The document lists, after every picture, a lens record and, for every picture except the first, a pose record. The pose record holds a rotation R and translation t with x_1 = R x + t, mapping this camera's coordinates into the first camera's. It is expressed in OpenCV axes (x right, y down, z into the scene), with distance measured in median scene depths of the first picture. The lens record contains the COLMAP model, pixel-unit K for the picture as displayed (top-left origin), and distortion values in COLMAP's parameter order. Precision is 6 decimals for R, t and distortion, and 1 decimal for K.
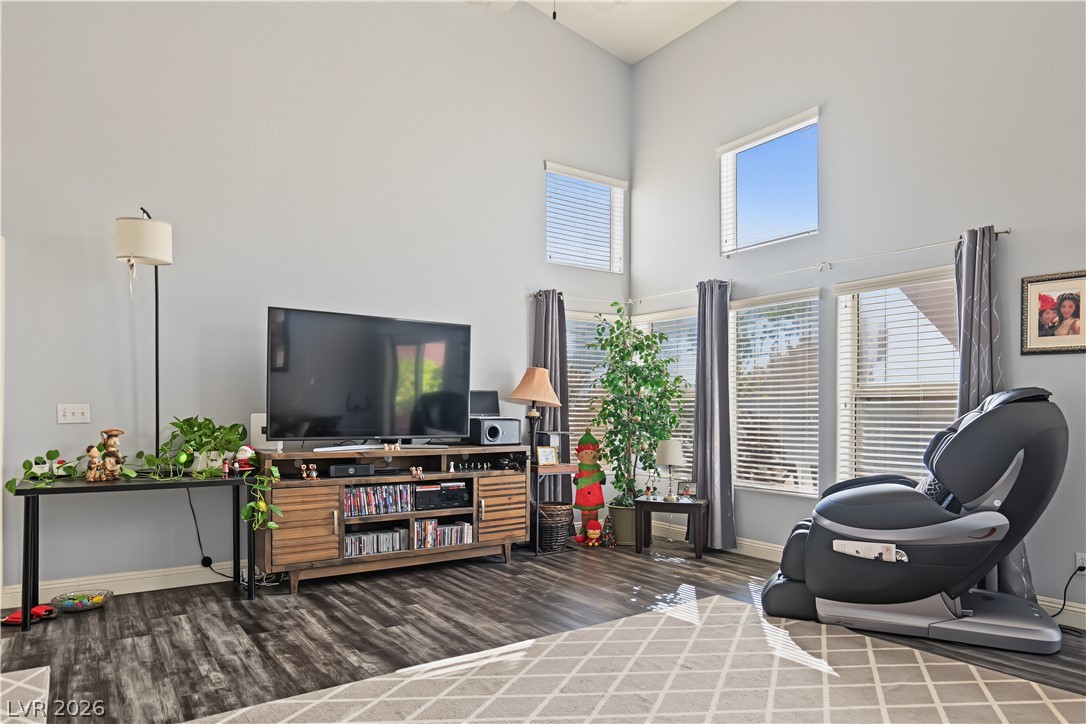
lens RADIAL K [[666.2, 0, 540.4], [0, 666.2, 414.7], [0, 0, 1]] dist [-0.031915, 0.012154]
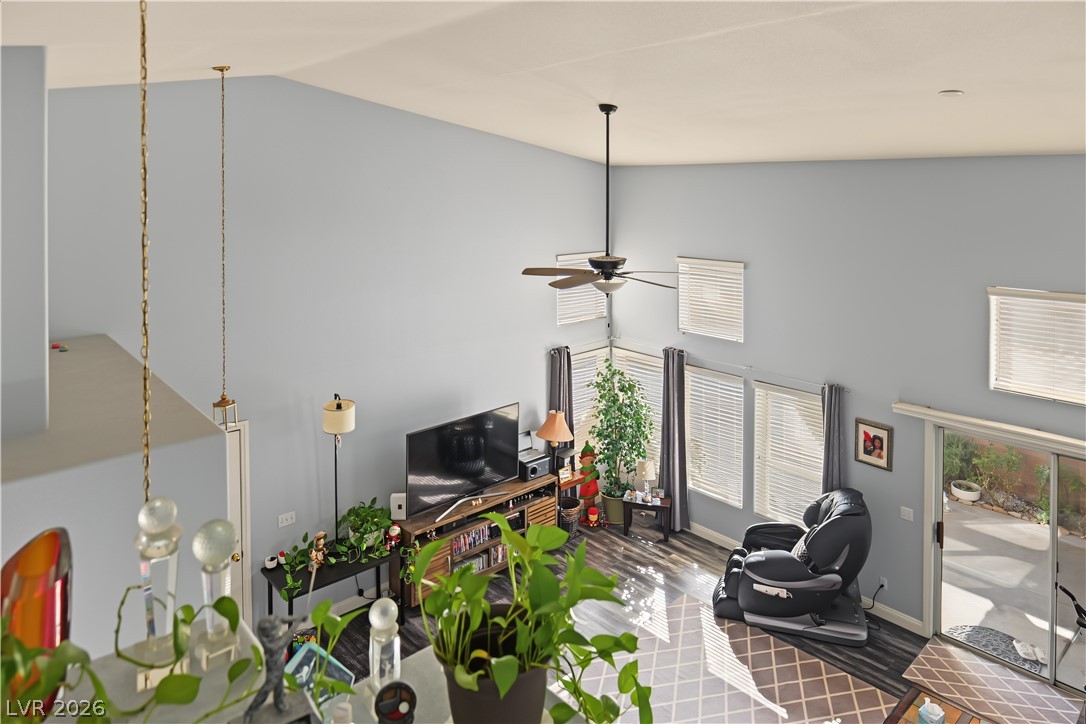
lens RADIAL K [[666.2, 0, 546.5], [0, 666.2, 220.5], [0, 0, 1]] dist [-0.031915, 0.012154]
pose [[0.991309, -0.008859, 0.131255, -0.250022], [0.006645, 0.999828, 0.017295, -0.602902], [-0.131385, -0.016272, 0.991198, -0.501477]]
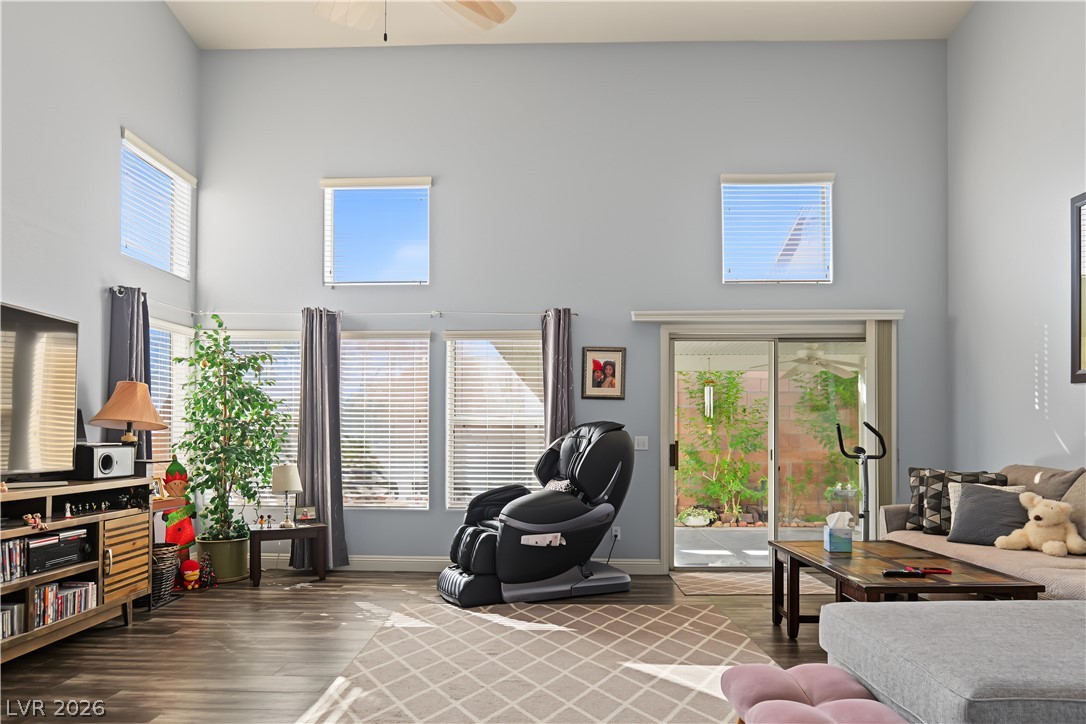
lens RADIAL K [[666.2, 0, 534.2], [0, 666.2, 432.7], [0, 0, 1]] dist [-0.031915, 0.012154]
pose [[0.600171, 0.003823, 0.799862, -0.419444], [0.001074, 0.999984, -0.005585, -0.004006], [-0.799871, 0.004211, 0.600158, 0.141362]]
